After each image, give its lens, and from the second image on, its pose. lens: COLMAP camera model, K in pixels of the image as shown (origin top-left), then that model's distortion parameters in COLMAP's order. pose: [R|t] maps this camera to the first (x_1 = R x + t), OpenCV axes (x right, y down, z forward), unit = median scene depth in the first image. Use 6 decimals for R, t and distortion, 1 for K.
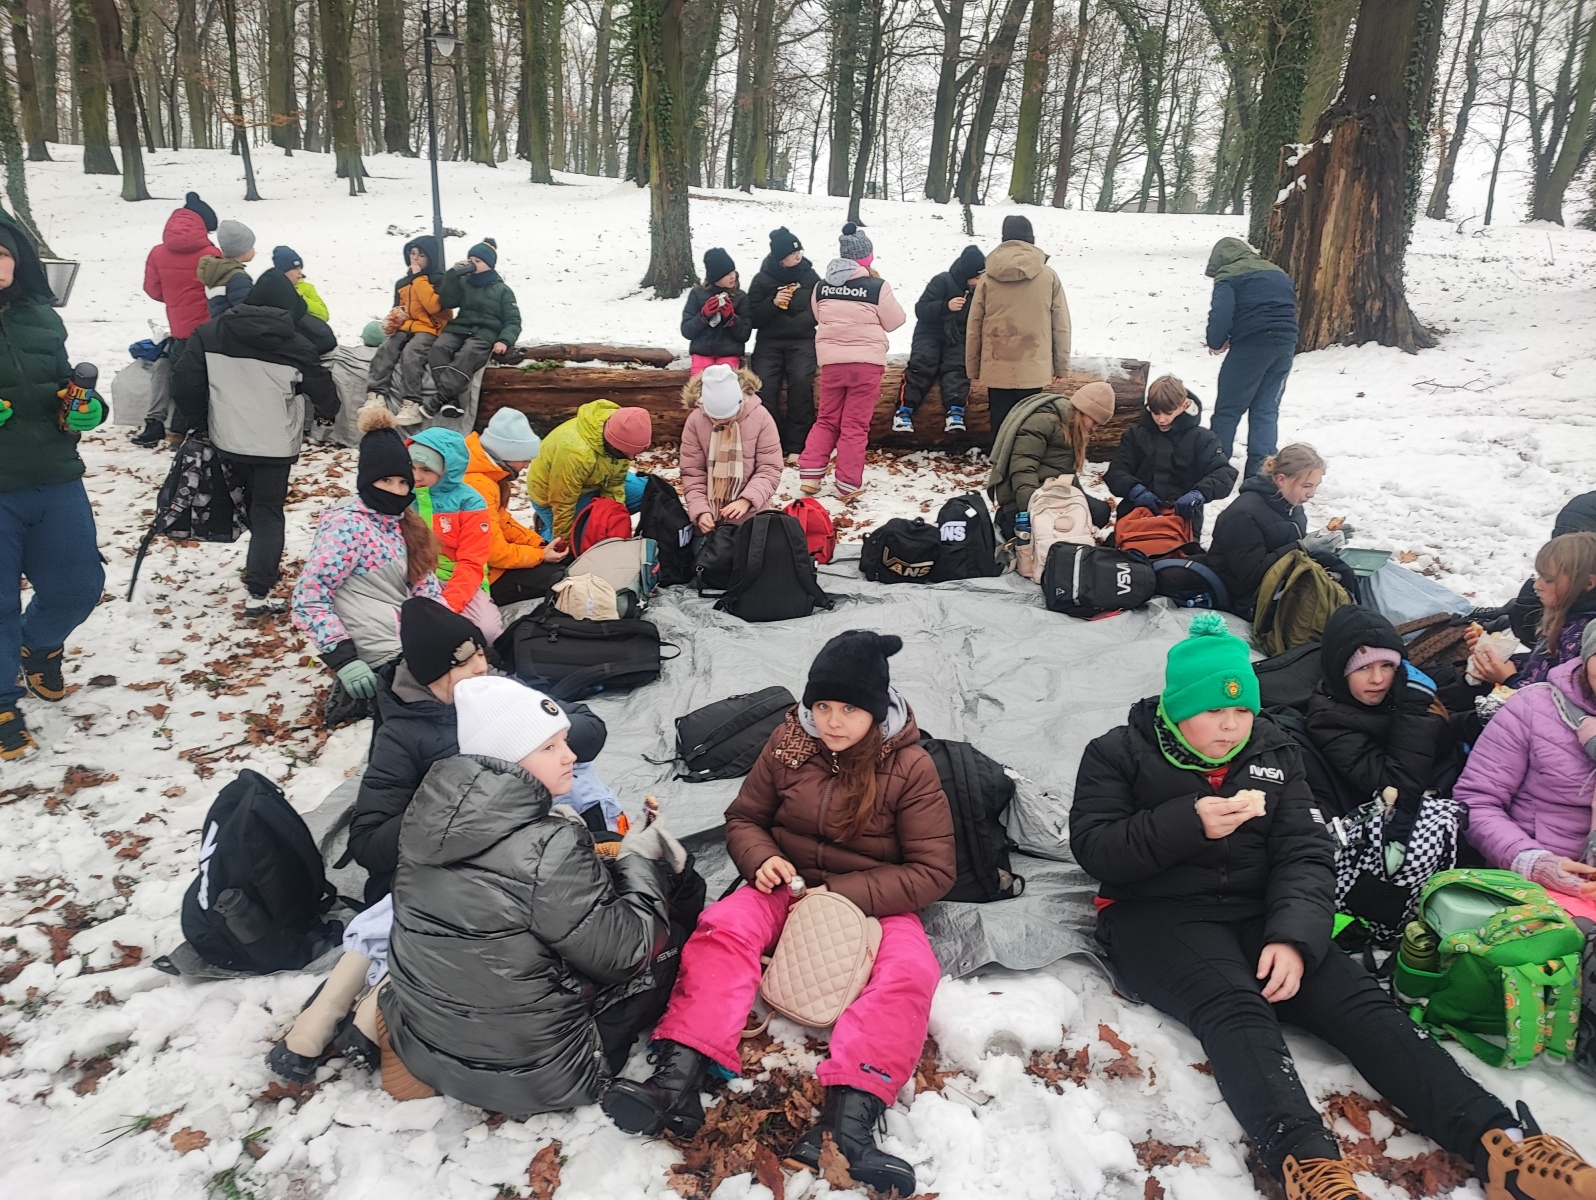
lens RADIAL K [[1145.7, 0, 807.1], [0, 1145.7, 608.7], [0, 0, 1]] dist [0.043965, -0.033874]
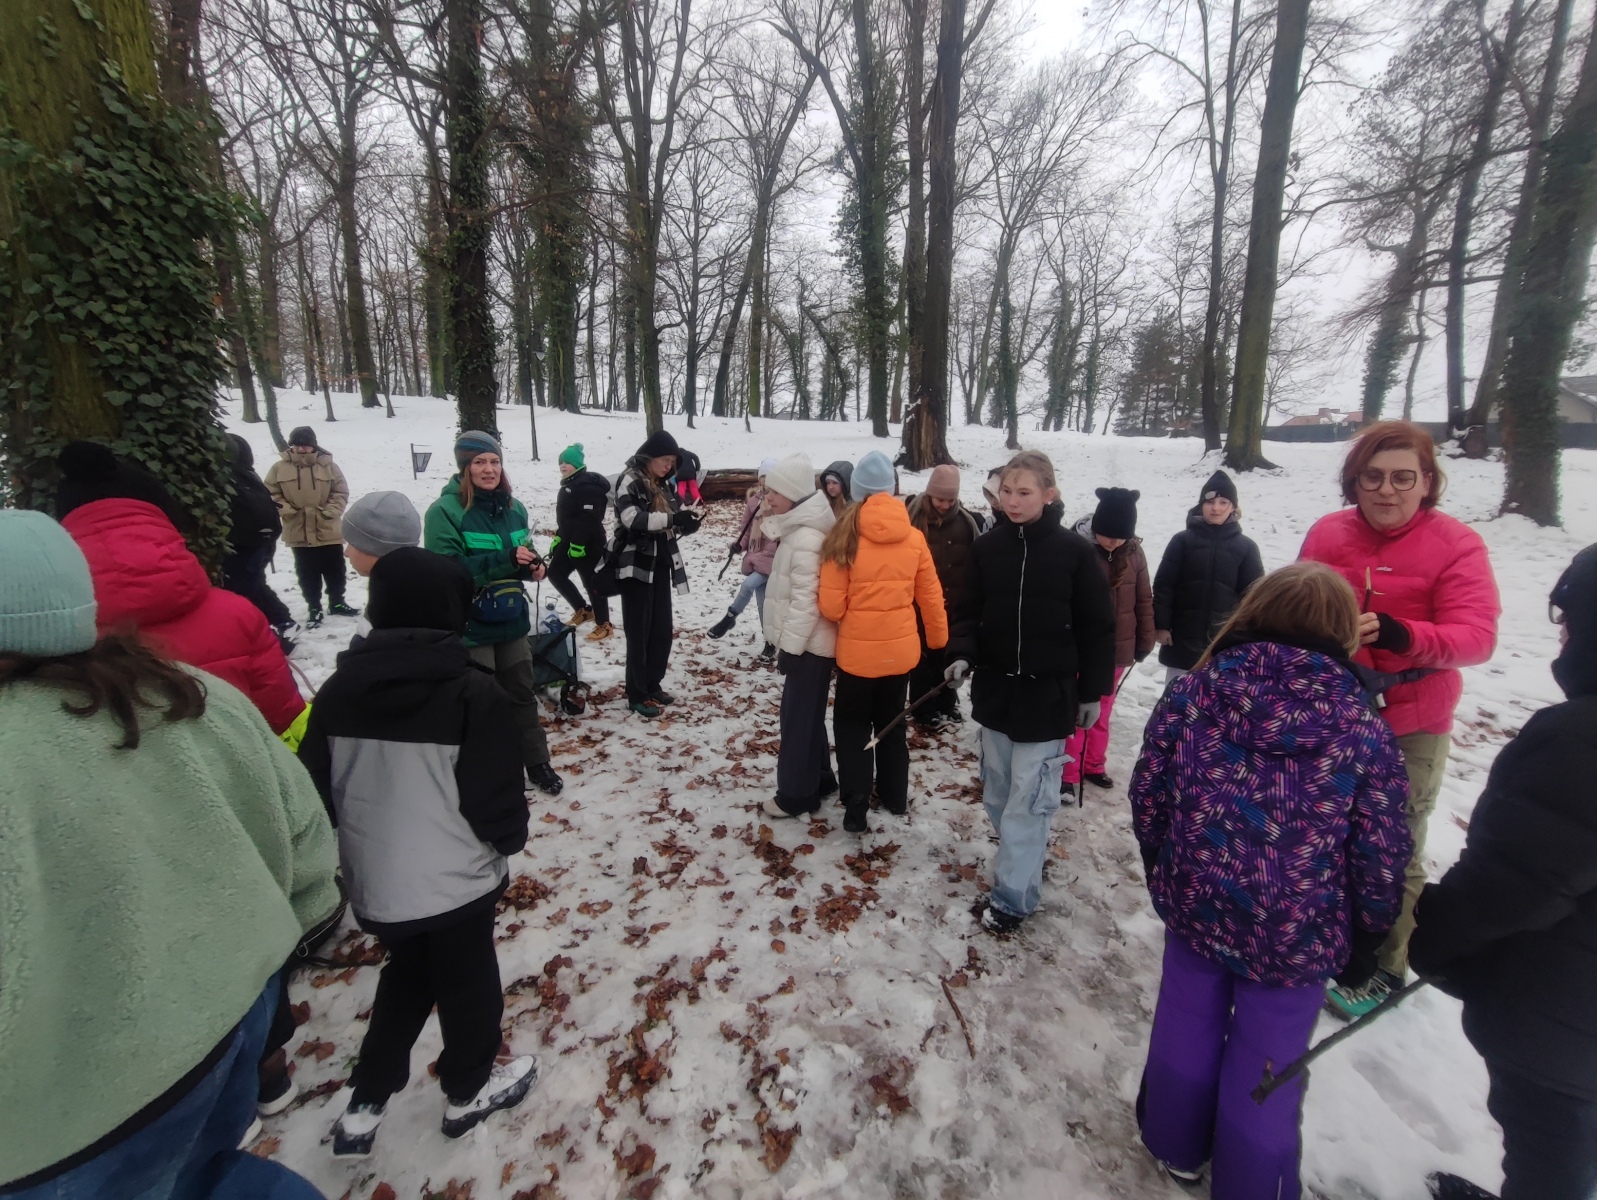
lens RADIAL K [[704.9, 0, 827.1], [0, 704.9, 564.7], [0, 0, 1]] dist [-0.009858, 0.000176]
pose [[0.940045, -0.076476, 0.332366, -1.108993], [0.117261, 0.987597, -0.104413, 0.477825], [-0.320258, 0.137126, 0.937353, -1.575924]]
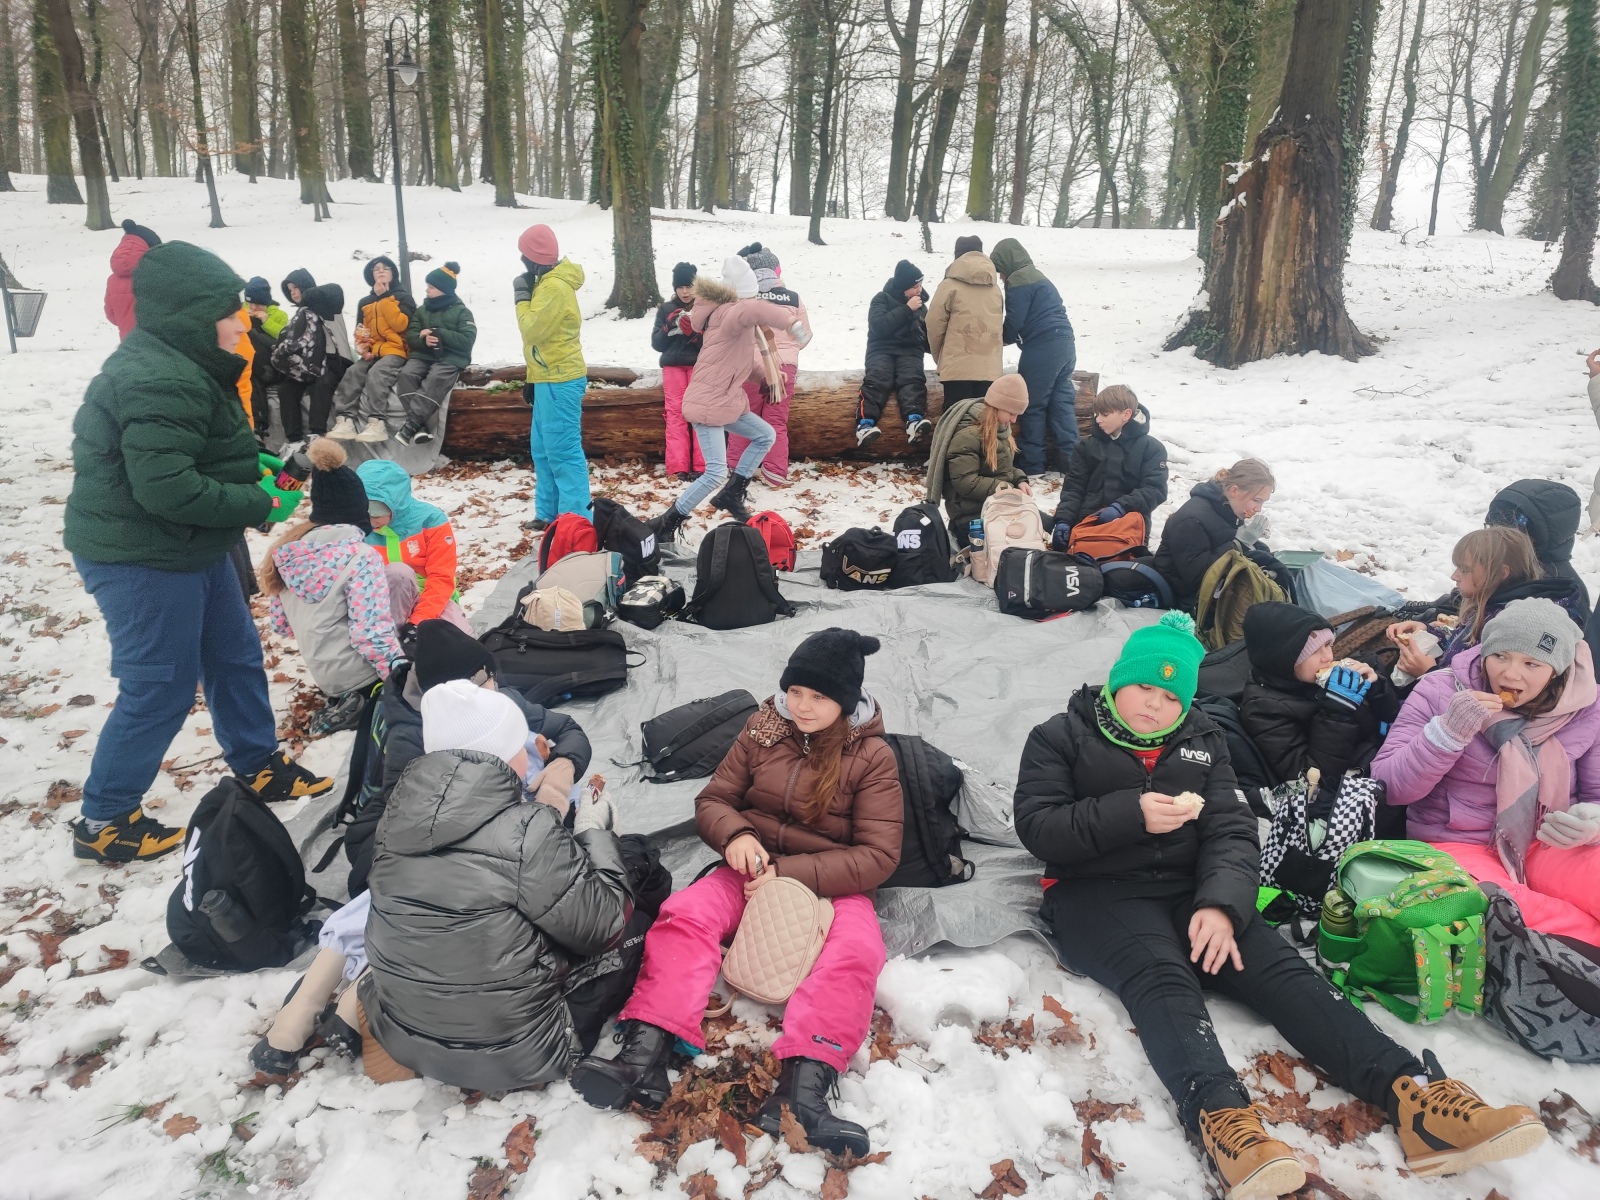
lens RADIAL K [[1139.6, 0, 805.5], [0, 1139.6, 597.5], [0, 0, 1]] dist [0.039050, -0.033819]
pose [[0.999492, -0.021041, 0.023946, 0.008920], [0.021550, 0.999543, -0.021199, 0.006002], [-0.023490, 0.021704, 0.999488, -0.031387]]
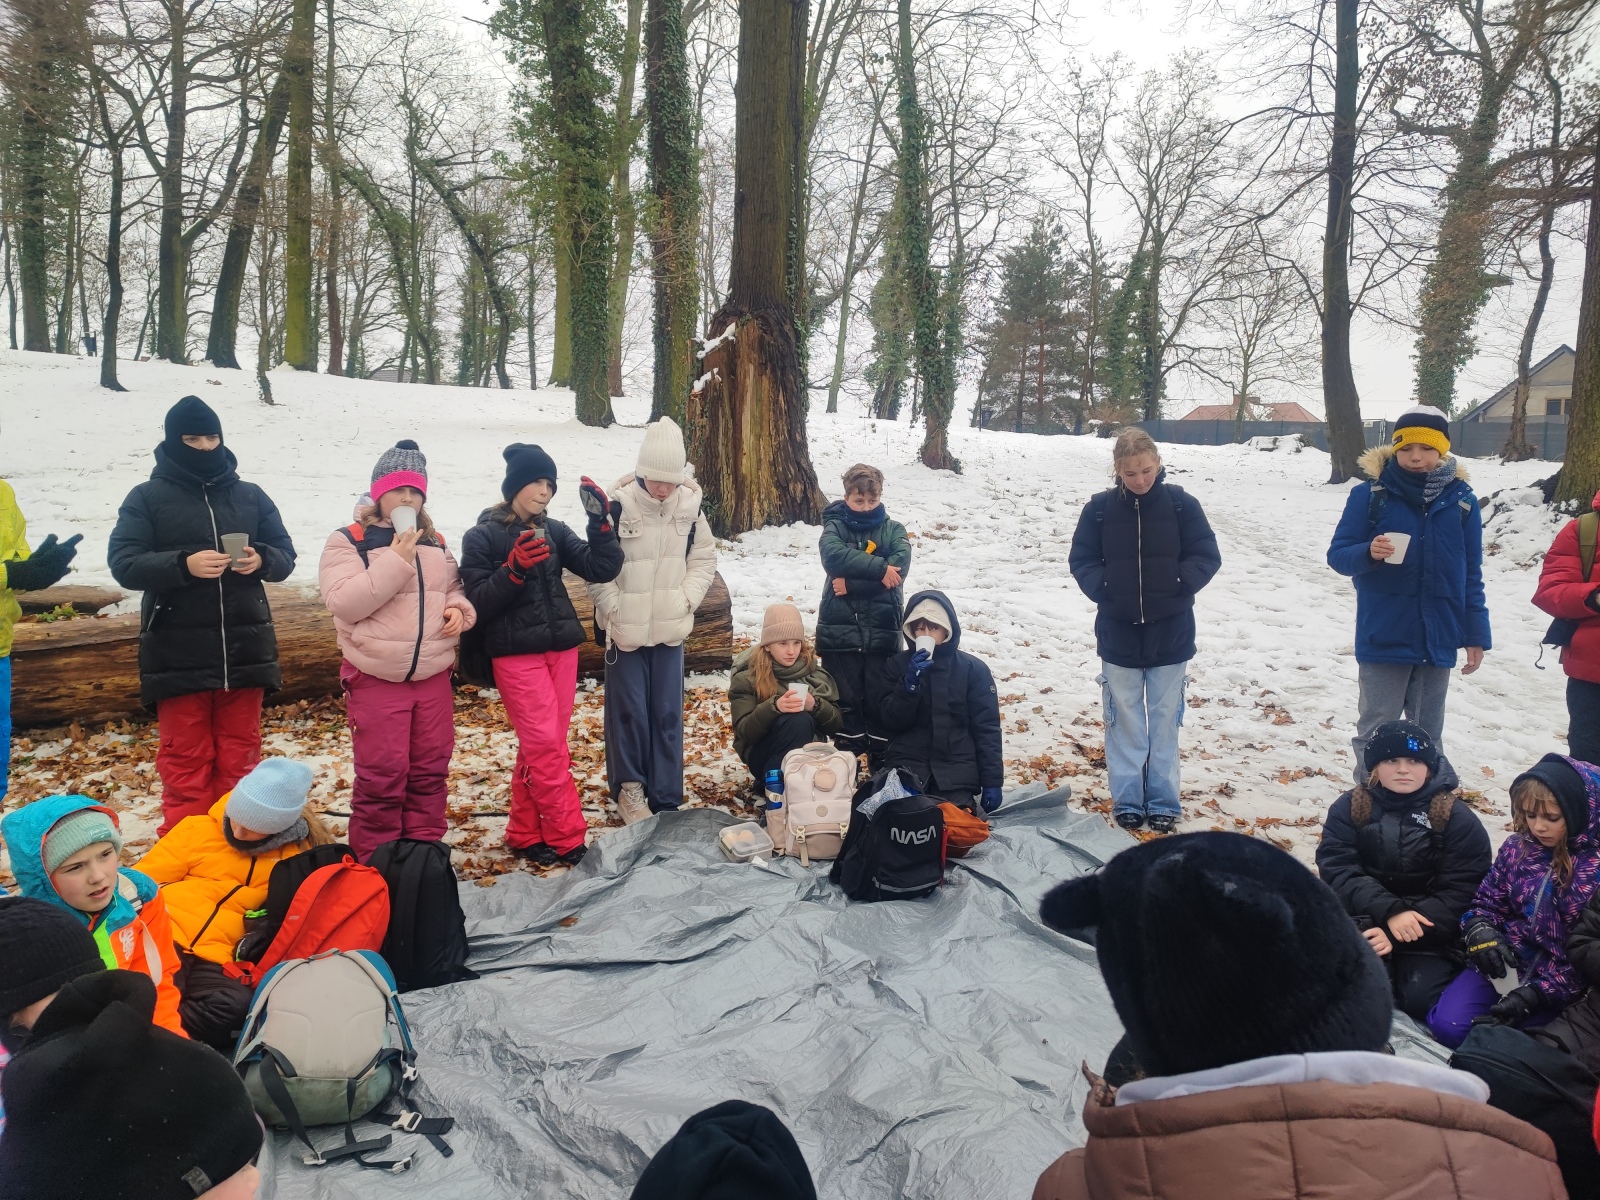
lens RADIAL K [[1139.6, 0, 799.6], [0, 1139.6, 605.8], [0, 0, 1]] dist [0.039050, -0.033819]
pose [[0.814212, -0.086217, 0.574130, -0.313196], [0.163393, 0.982969, -0.084106, -0.158927], [-0.557101, 0.162289, 0.814433, 0.377951]]
